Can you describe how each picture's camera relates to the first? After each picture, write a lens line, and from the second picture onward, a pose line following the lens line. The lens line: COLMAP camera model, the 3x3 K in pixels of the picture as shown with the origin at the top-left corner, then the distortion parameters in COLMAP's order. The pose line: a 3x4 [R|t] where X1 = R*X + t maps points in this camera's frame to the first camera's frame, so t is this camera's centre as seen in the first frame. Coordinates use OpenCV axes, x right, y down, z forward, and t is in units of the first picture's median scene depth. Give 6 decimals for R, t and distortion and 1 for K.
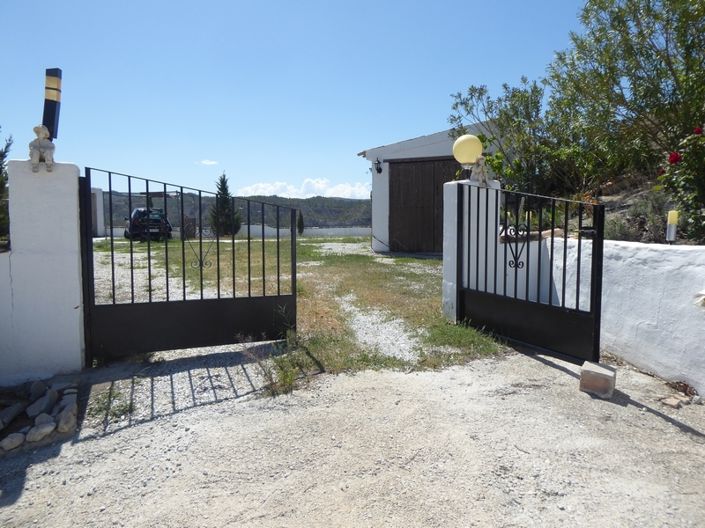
lens RADIAL K [[509.5, 0, 354.0], [0, 509.5, 264.4], [0, 0, 1]] dist [-0.012692, -0.000640]
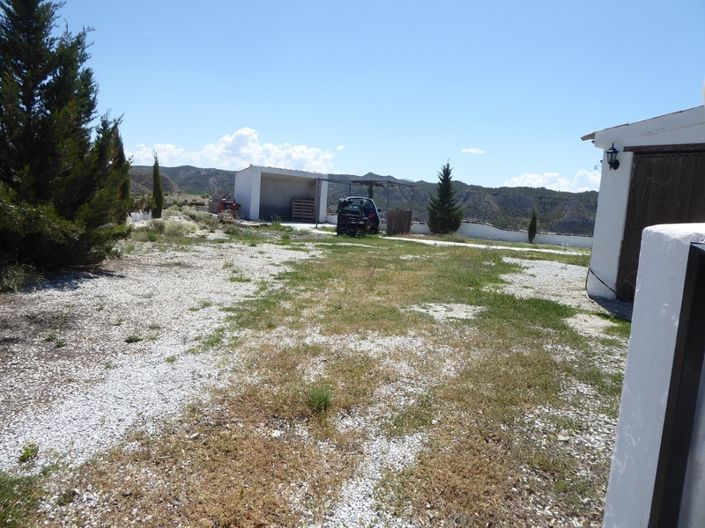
lens RADIAL K [[509.5, 0, 351.2], [0, 509.5, 263.8], [0, 0, 1]] dist [-0.012692, -0.000640]
pose [[0.871126, 0.122624, -0.475503, 0.039703], [-0.113049, 0.992390, 0.048813, -0.031075], [0.477870, 0.011233, 0.878359, 0.162377]]
